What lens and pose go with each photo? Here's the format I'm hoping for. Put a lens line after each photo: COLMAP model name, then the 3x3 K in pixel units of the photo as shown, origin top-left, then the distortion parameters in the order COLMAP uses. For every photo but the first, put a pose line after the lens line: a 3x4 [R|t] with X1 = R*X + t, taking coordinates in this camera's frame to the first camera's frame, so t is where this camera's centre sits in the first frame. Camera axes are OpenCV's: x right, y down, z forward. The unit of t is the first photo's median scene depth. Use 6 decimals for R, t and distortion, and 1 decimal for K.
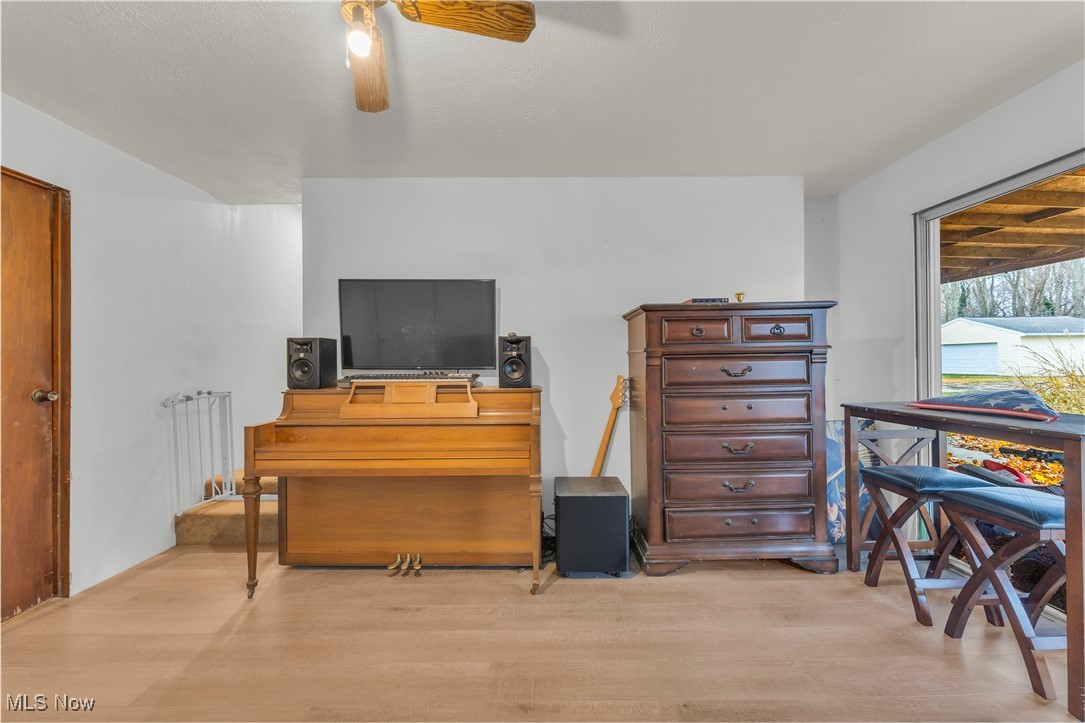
lens RADIAL K [[431.3, 0, 543.0], [0, 431.3, 358.0], [0, 0, 1]] dist [-0.001263, -0.000507]
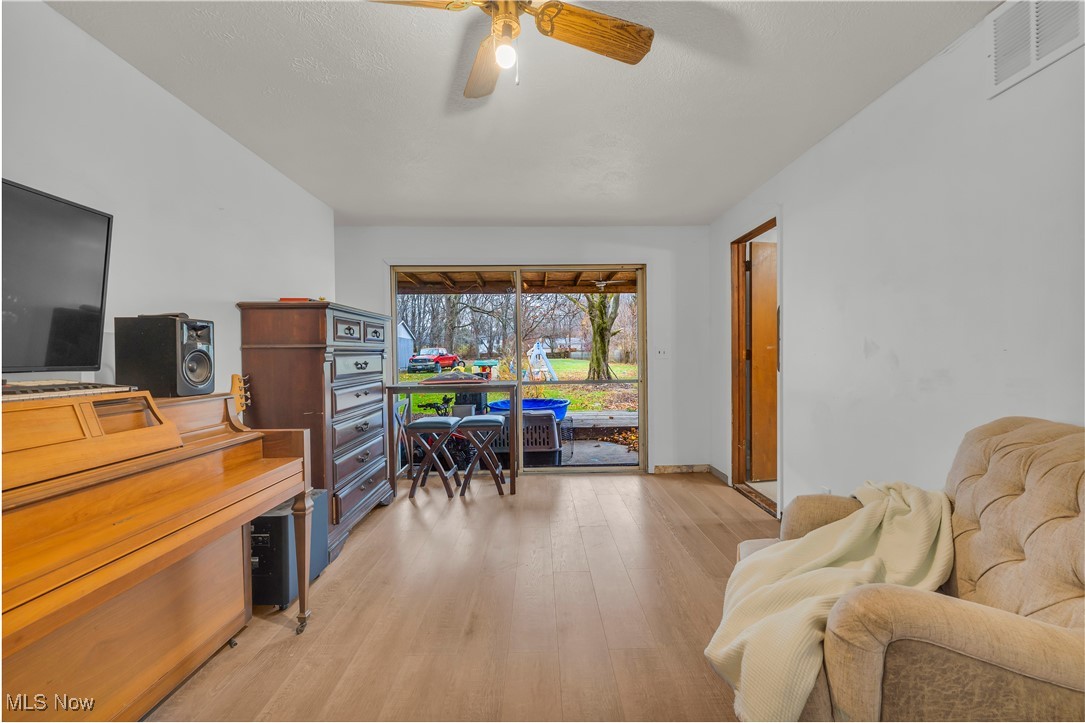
lens RADIAL K [[431.3, 0, 543.0], [0, 431.3, 359.0], [0, 0, 1]] dist [-0.001263, -0.000507]
pose [[-0.005895, 0.000040, 0.999983, -0.795761], [0.008372, 0.999965, 0.000009, 0.017345], [-0.999948, 0.008372, -0.005896, 0.487179]]
